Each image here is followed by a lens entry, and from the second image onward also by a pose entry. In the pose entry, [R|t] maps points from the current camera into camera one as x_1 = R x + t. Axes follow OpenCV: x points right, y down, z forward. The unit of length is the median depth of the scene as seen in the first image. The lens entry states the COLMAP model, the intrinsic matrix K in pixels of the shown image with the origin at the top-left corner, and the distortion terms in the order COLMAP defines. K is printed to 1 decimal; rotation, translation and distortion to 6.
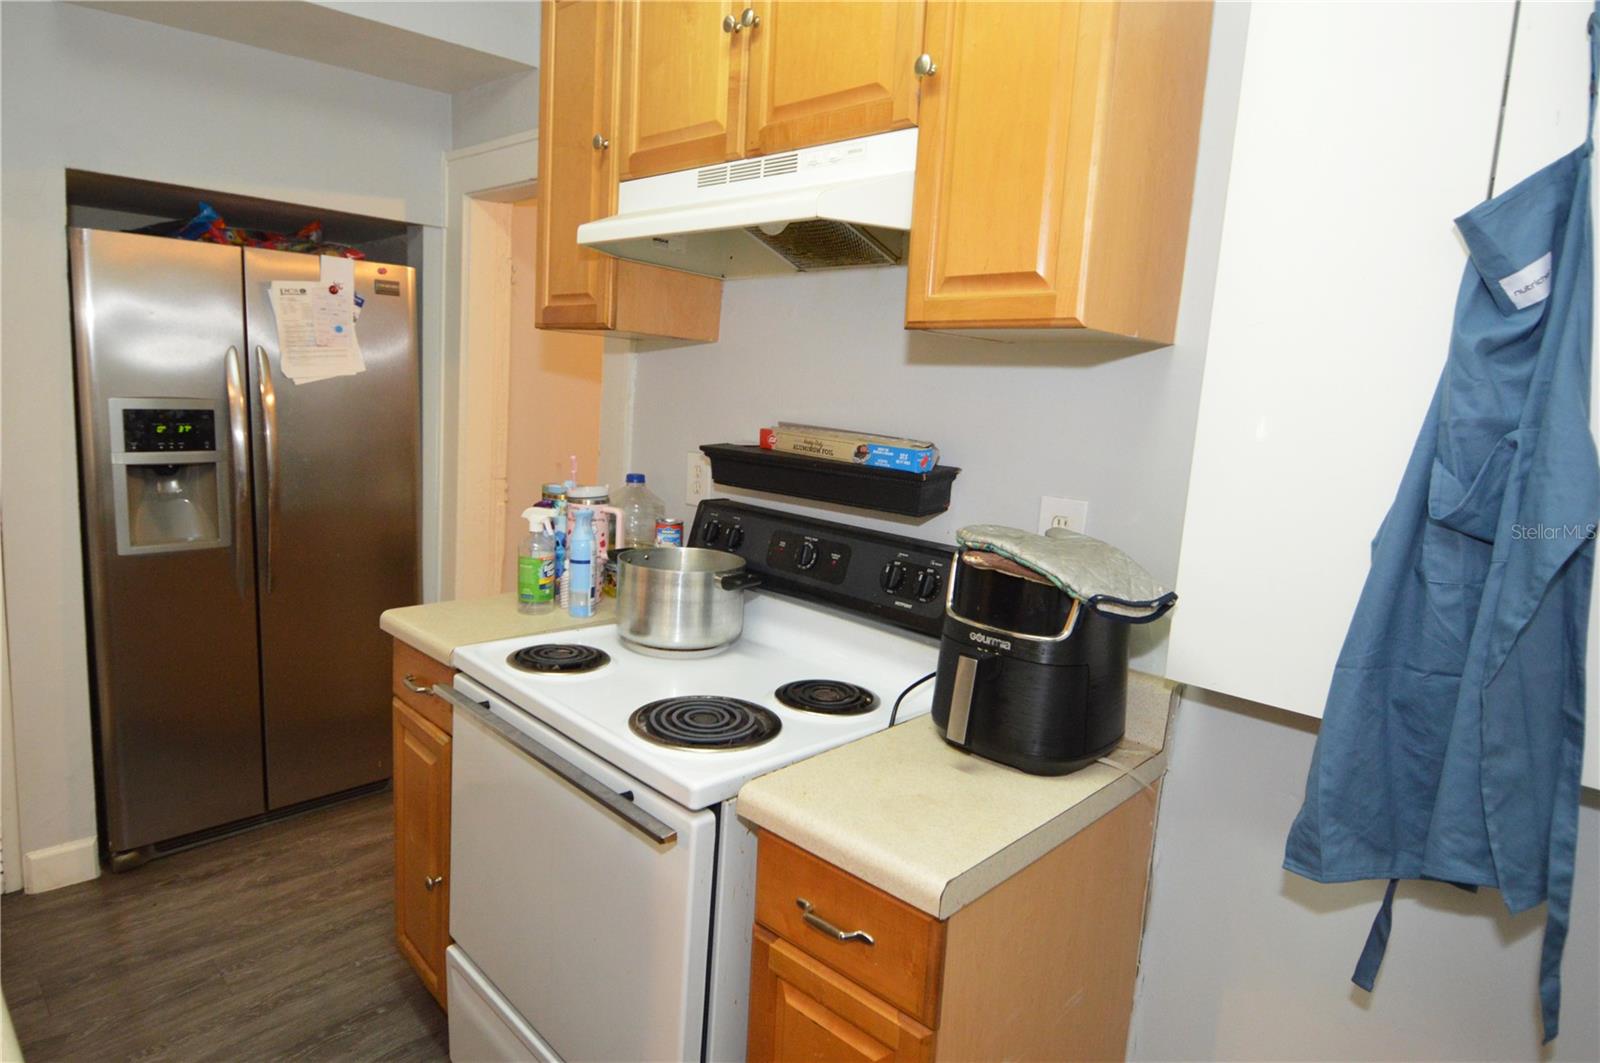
lens RADIAL K [[933.7, 0, 789.2], [0, 933.7, 519.1], [0, 0, 1]] dist [0.002081, -0.001284]
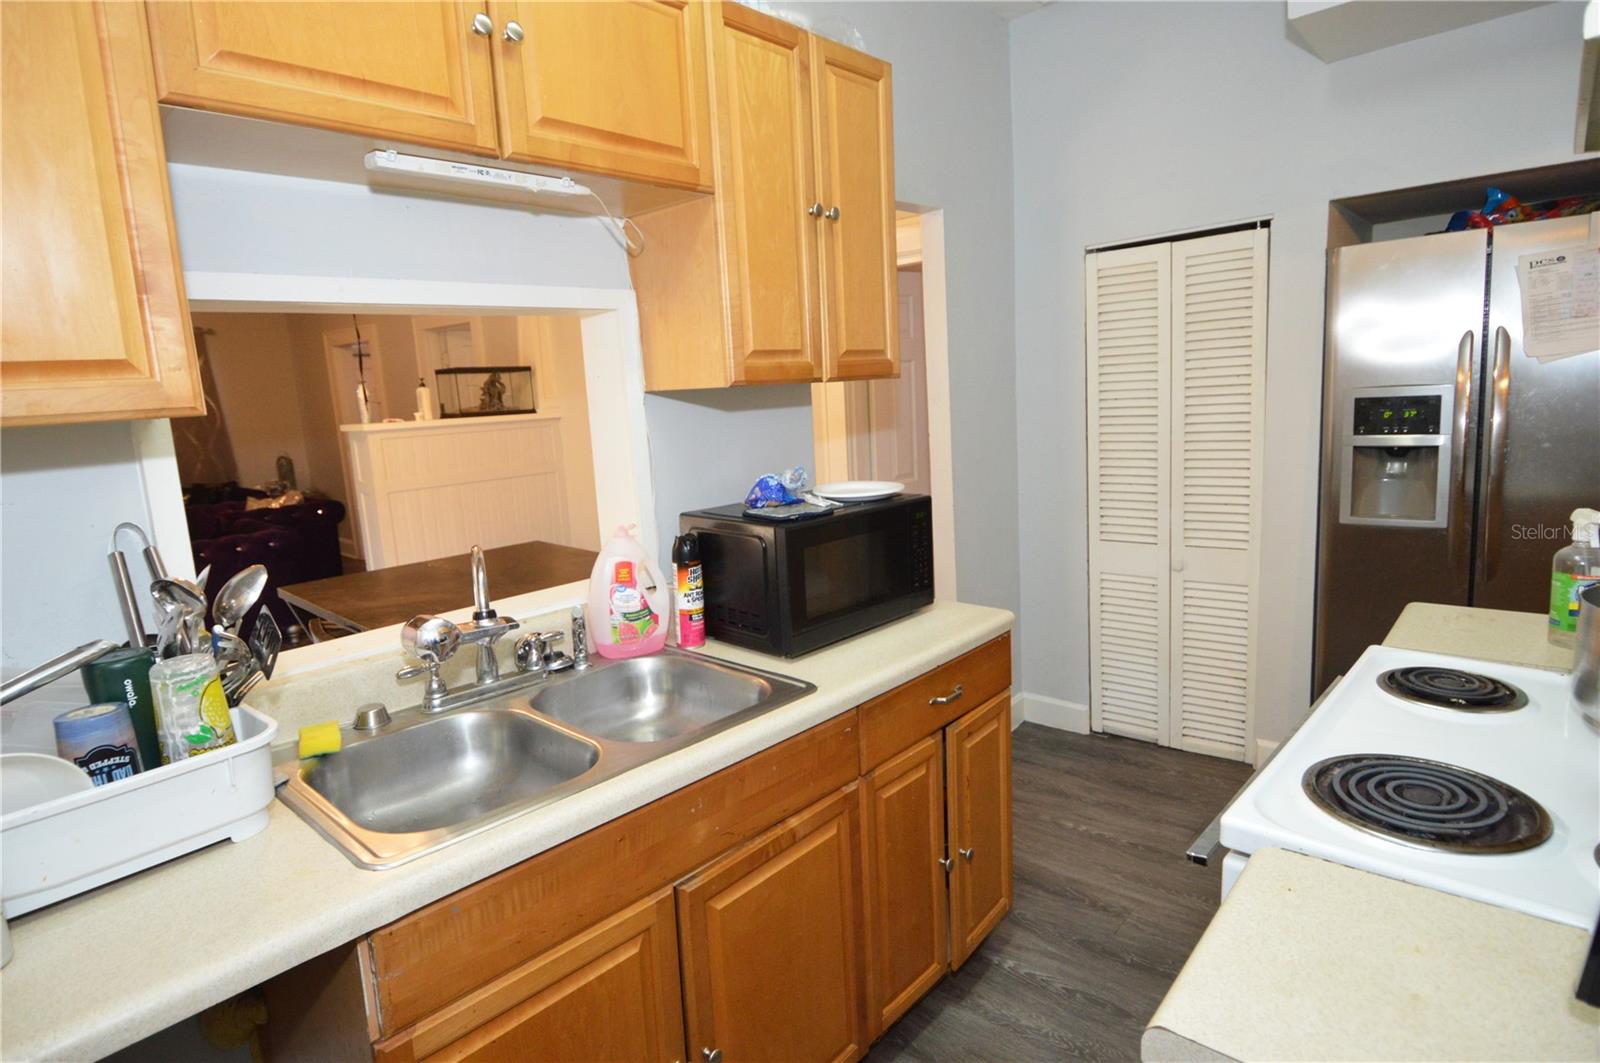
lens RADIAL K [[846.6, 0, 802.7], [0, 846.6, 522.6], [0, 0, 1]] dist [0.023252, -0.033720]
pose [[0.031781, 0.104376, -0.994030, 0.402028], [-0.076858, 0.991843, 0.101689, -0.023152], [0.996535, 0.073168, 0.039544, 0.347886]]
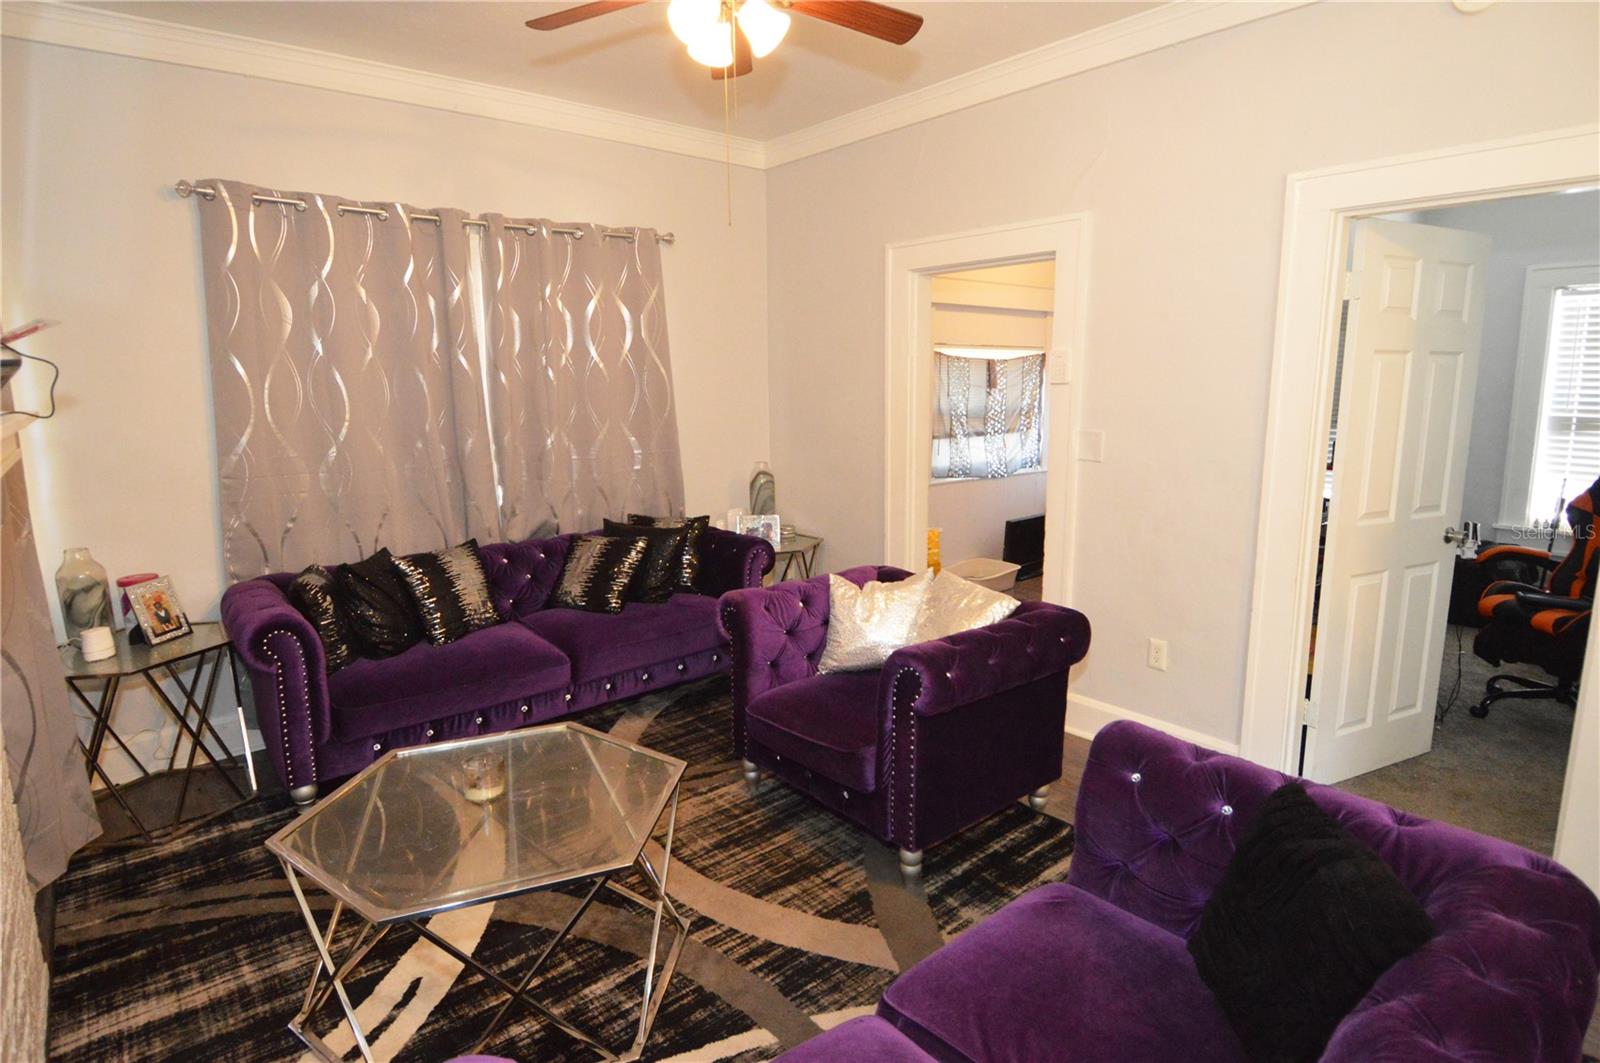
lens RADIAL K [[846.6, 0, 802.7], [0, 846.6, 522.6], [0, 0, 1]] dist [0.023252, -0.033720]
pose [[-0.118274, 0.110978, -0.986760, -1.538309], [-0.126219, 0.983994, 0.125796, 0.108037], [0.984926, 0.139426, -0.102374, -1.666958]]
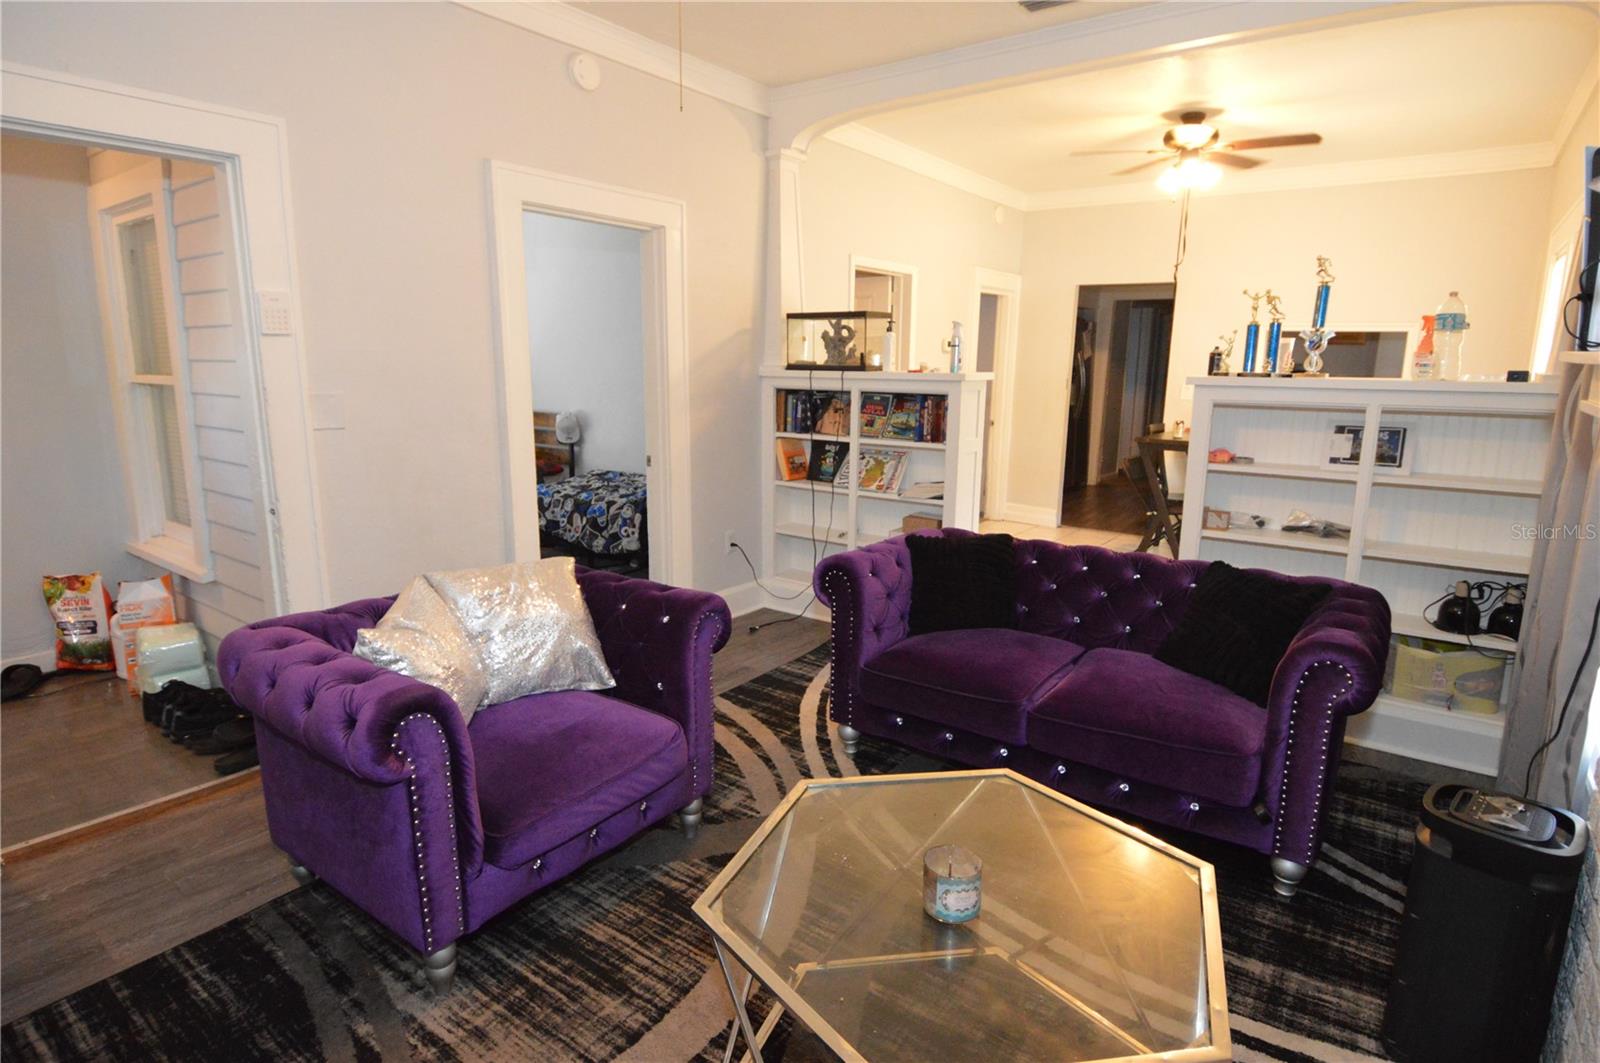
lens RADIAL K [[839.3, 0, 803.4], [0, 839.3, 525.2], [0, 0, 1]] dist [0.025254, -0.036960]
pose [[0.991769, -0.069403, 0.107596, -2.682823], [0.061452, 0.995248, 0.075527, 0.229520], [-0.112326, -0.068293, 0.991322, -2.808304]]
